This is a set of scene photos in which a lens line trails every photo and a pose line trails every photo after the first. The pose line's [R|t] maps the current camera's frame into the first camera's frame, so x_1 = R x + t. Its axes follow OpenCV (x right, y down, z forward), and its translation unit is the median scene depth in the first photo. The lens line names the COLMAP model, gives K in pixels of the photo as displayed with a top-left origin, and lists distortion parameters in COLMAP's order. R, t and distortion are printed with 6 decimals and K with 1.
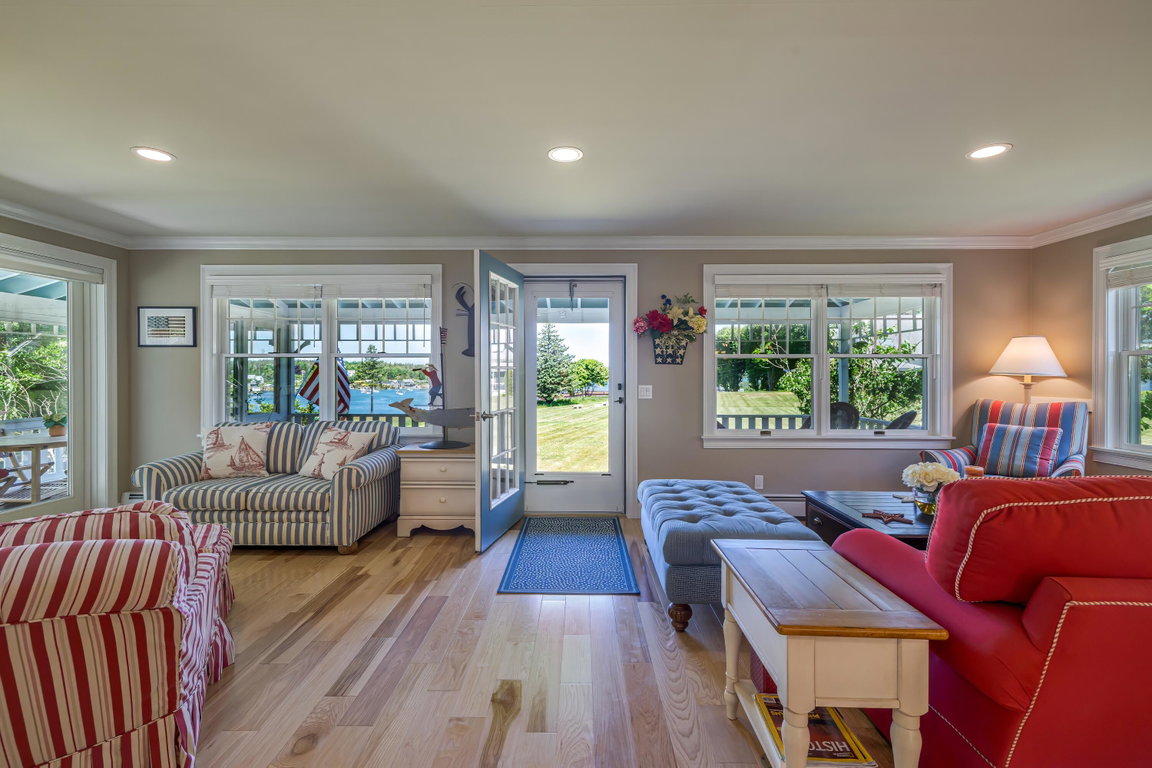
lens RADIAL K [[508.5, 0, 577.0], [0, 508.5, 380.7], [0, 0, 1]] dist [0.002227, 0.000421]
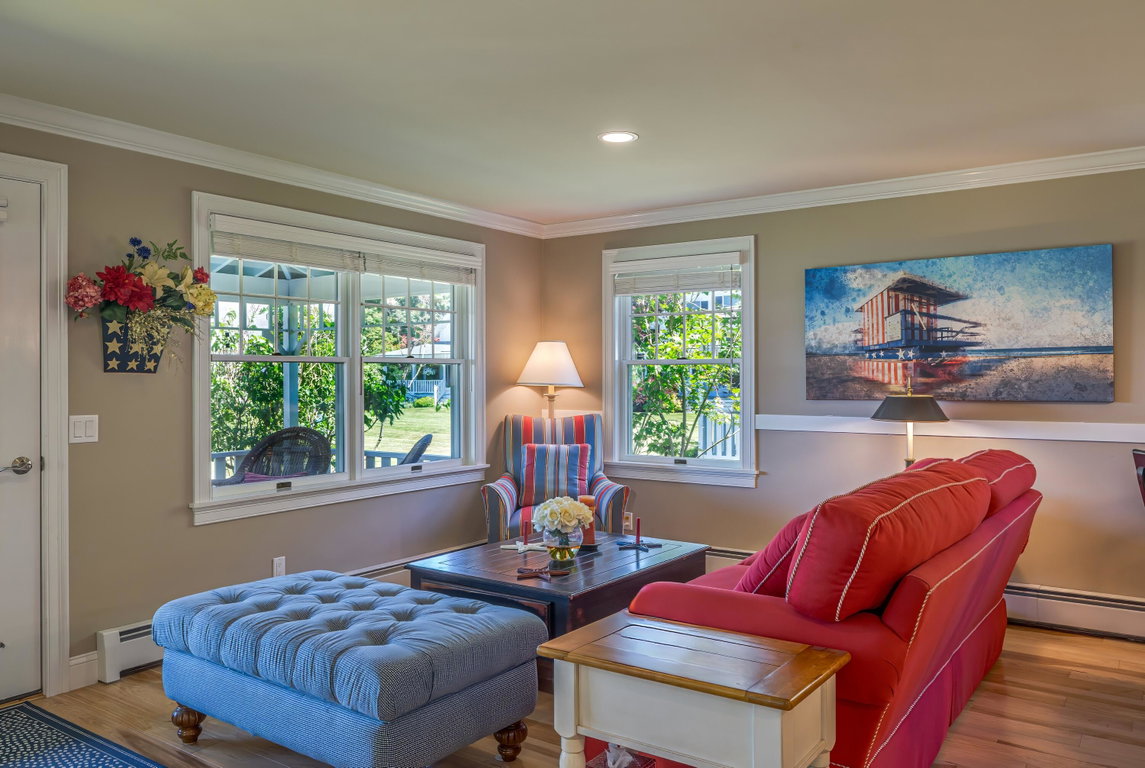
lens RADIAL K [[858.4, 0, 576.0], [0, 858.4, 376.9], [0, 0, 1]] dist [0.003390, -0.001582]
pose [[0.555284, -0.004947, 0.831646, -0.303089], [0.016018, 0.999860, -0.004747, -0.017283], [-0.831506, 0.015958, 0.555286, 0.150222]]
